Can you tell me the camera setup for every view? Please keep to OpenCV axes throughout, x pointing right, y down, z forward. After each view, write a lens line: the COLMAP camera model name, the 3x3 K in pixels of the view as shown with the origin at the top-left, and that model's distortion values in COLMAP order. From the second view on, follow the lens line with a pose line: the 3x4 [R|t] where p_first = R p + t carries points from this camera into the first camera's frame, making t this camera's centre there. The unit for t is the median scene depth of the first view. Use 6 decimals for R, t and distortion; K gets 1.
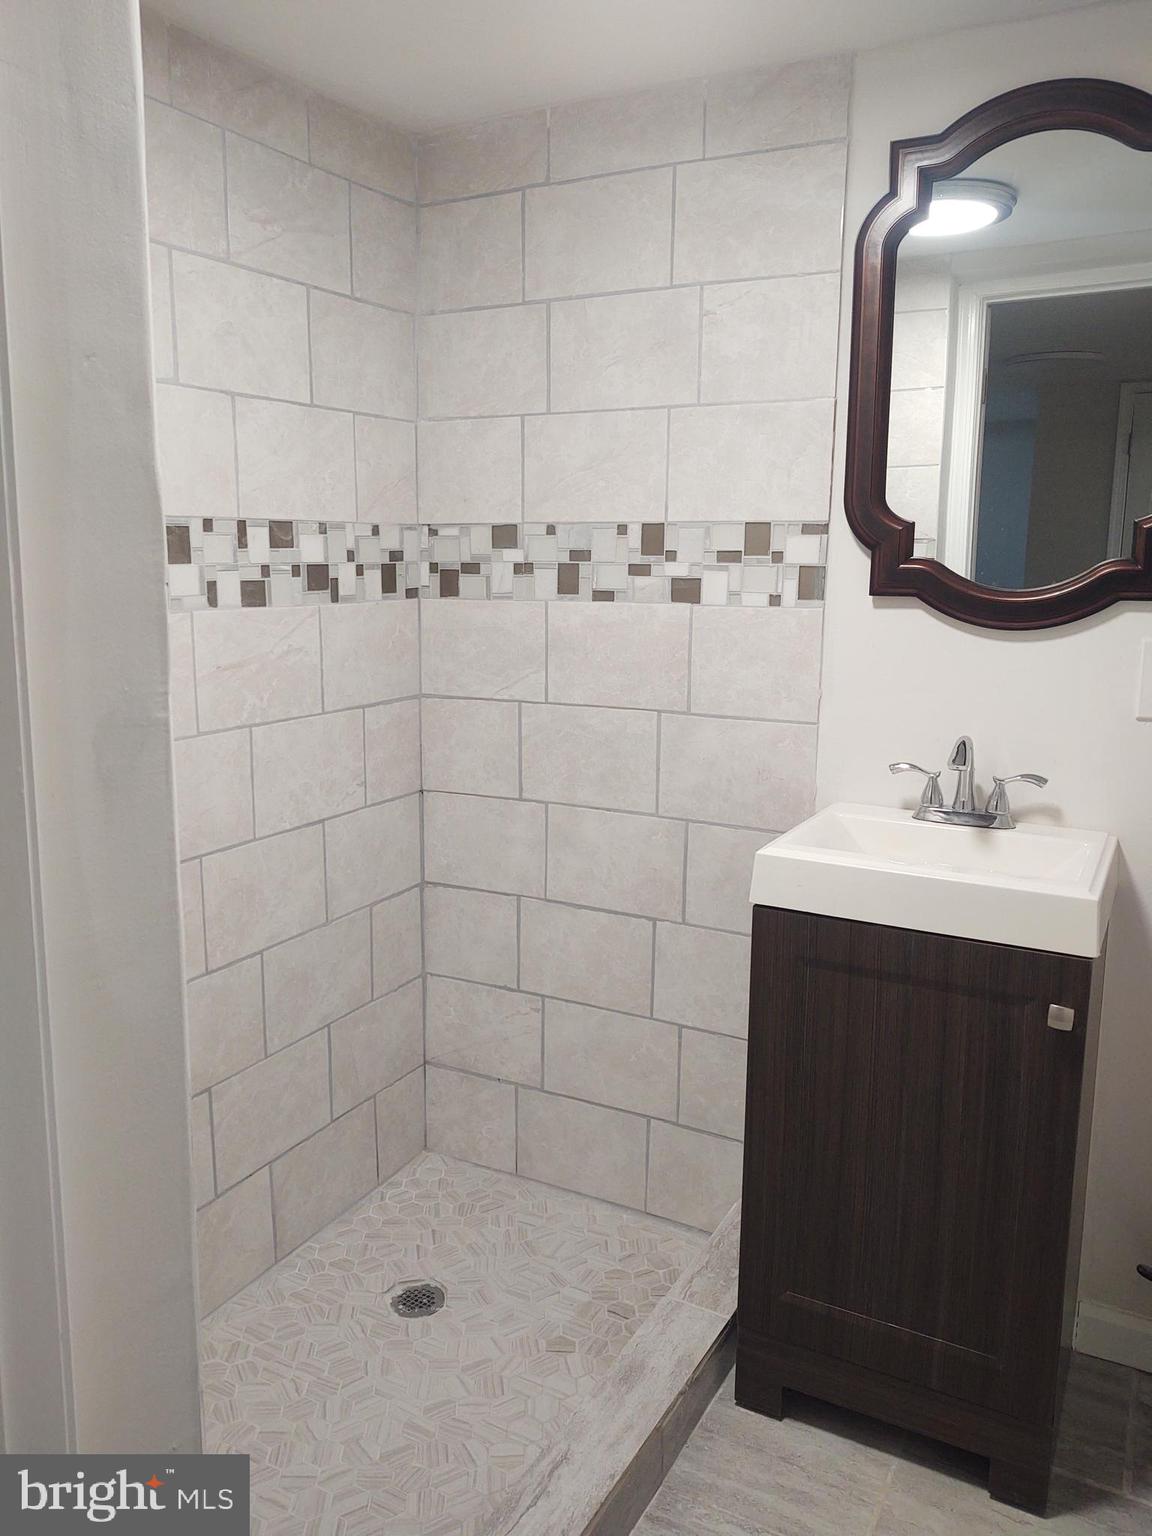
lens RADIAL K [[1204.6, 0, 574.5], [0, 1204.6, 770.4], [0, 0, 1]] dist [0.065928, -0.081143]
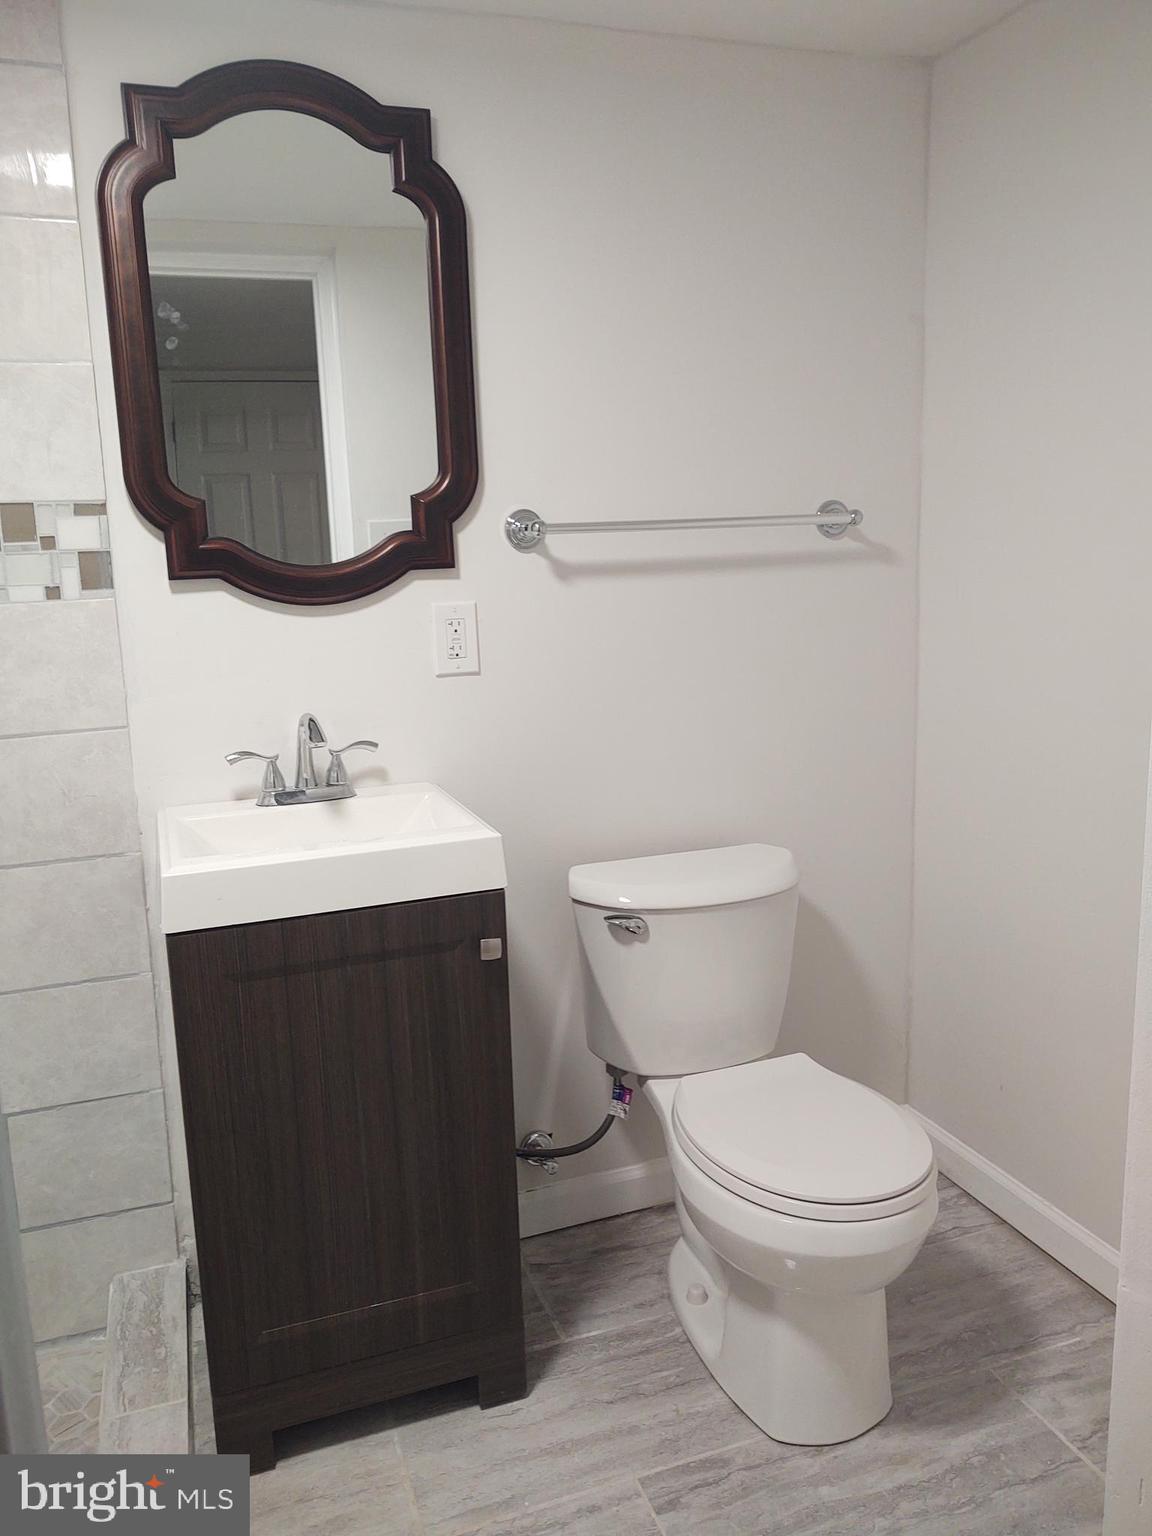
lens RADIAL K [[1210.9, 0, 575.6], [0, 1210.9, 764.9], [0, 0, 1]] dist [0.019626, -0.000564]
pose [[0.653299, -0.175232, 0.736542, -0.269910], [0.171917, 0.981769, 0.081087, -0.028954], [-0.737323, 0.073650, 0.671514, 0.166132]]
